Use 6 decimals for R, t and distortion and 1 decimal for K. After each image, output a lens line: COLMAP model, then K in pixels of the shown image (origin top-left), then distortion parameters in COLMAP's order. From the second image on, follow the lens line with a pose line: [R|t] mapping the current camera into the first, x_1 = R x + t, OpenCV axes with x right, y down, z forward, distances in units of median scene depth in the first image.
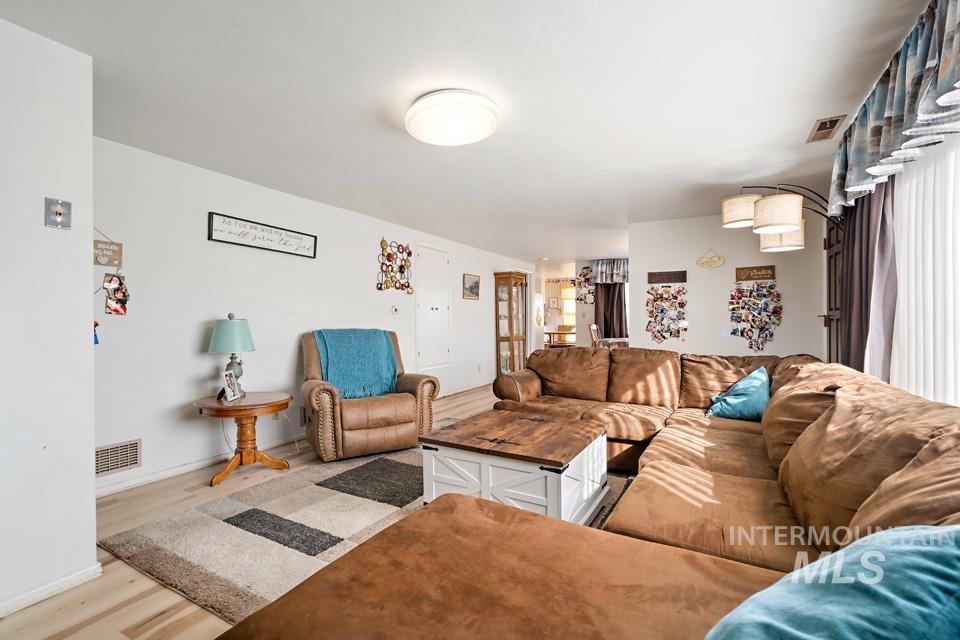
lens RADIAL K [[441.6, 0, 481.6], [0, 441.6, 323.3], [0, 0, 1]] dist [-0.022898, 0.019849]
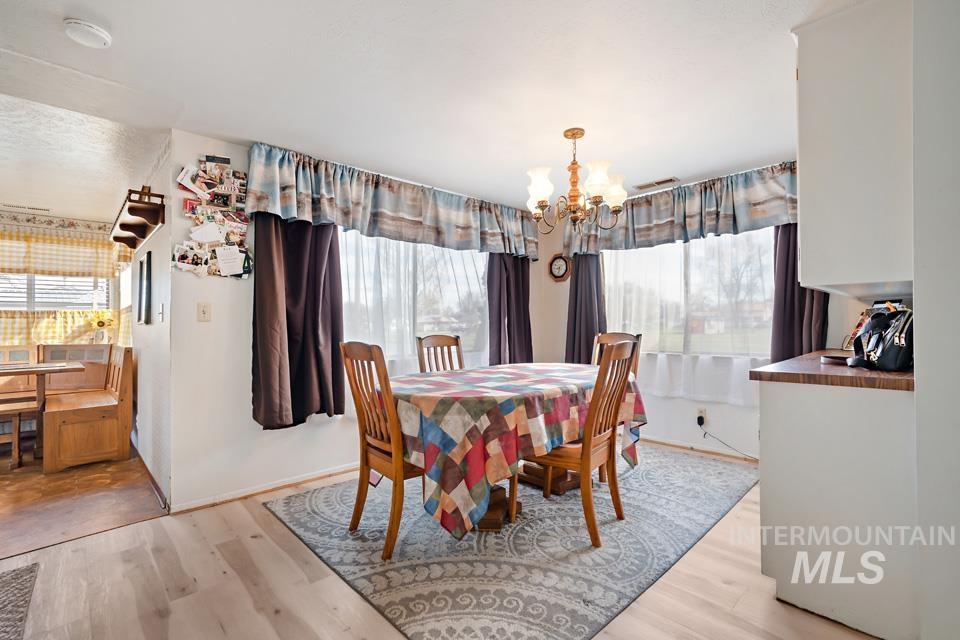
lens RADIAL K [[441.6, 0, 481.6], [0, 441.6, 323.3], [0, 0, 1]] dist [-0.022898, 0.019849]
pose [[0.282831, 0.003845, 0.959162, -0.007966], [0.015978, 0.999834, -0.008720, -0.012106], [-0.959037, 0.017792, 0.282722, 1.567631]]
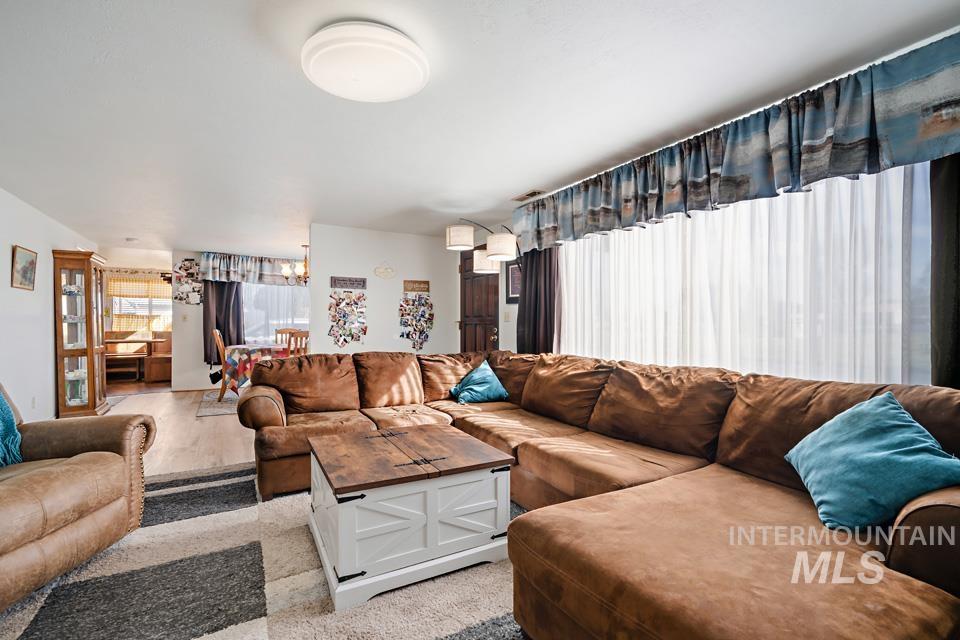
lens RADIAL K [[441.6, 0, 481.6], [0, 441.6, 323.3], [0, 0, 1]] dist [-0.022898, 0.019849]
pose [[0.499013, 0.004988, 0.866580, -0.408717], [0.004489, 0.999955, -0.008340, -0.000172], [-0.866583, 0.008052, 0.498968, 0.282863]]
